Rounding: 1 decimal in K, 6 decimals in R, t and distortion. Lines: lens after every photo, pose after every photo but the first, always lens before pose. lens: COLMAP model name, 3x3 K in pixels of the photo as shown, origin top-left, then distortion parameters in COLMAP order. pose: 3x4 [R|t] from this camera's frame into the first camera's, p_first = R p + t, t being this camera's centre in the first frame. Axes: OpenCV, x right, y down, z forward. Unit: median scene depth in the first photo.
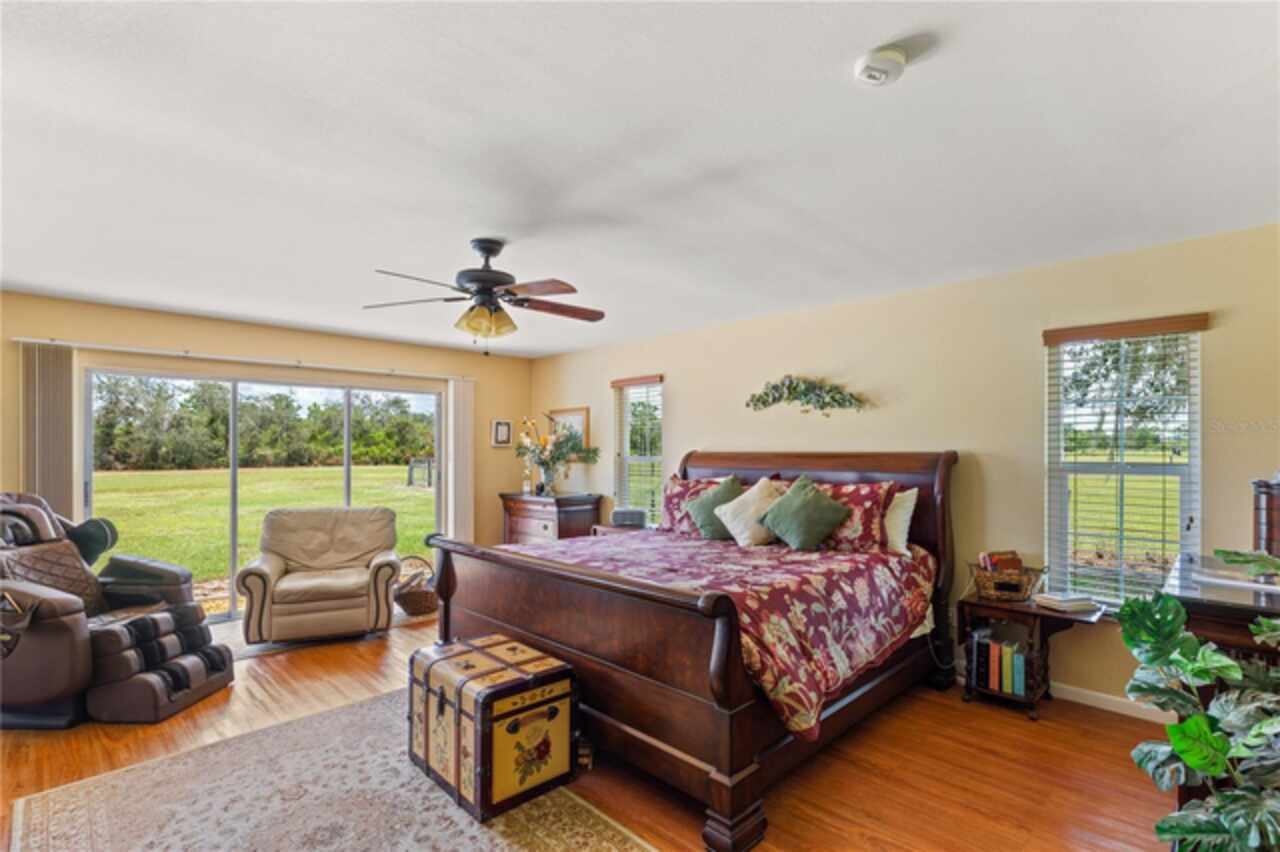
lens RADIAL K [[582.8, 0, 625.1], [0, 582.8, 454.3], [0, 0, 1]] dist [0.006774, -0.000097]
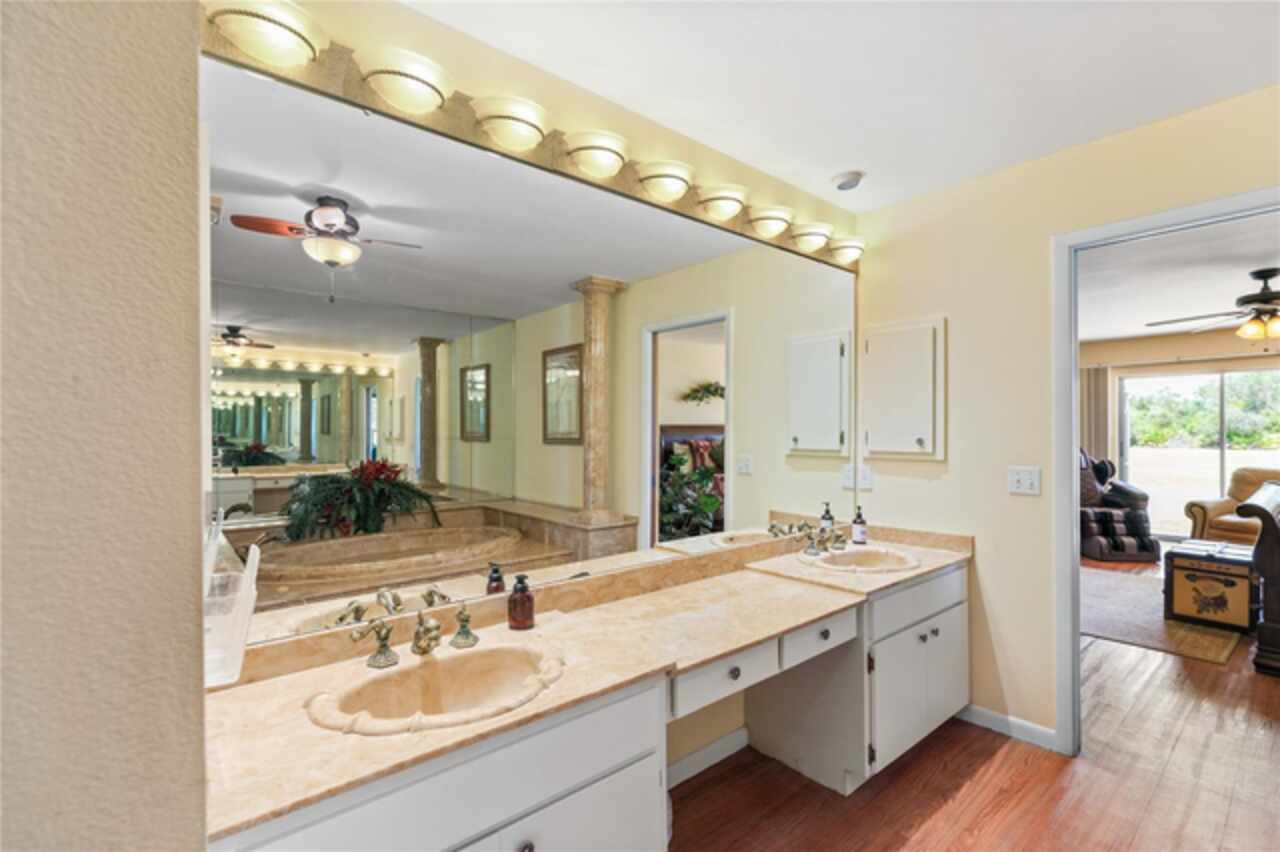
lens RADIAL K [[582.8, 0, 638.2], [0, 582.8, 429.7], [0, 0, 1]] dist [0.006774, -0.000097]
pose [[-0.087323, -0.005600, -0.996164, 1.274603], [0.000088, 0.999984, -0.005629, 0.026758], [0.996180, -0.000579, -0.087321, -0.369225]]
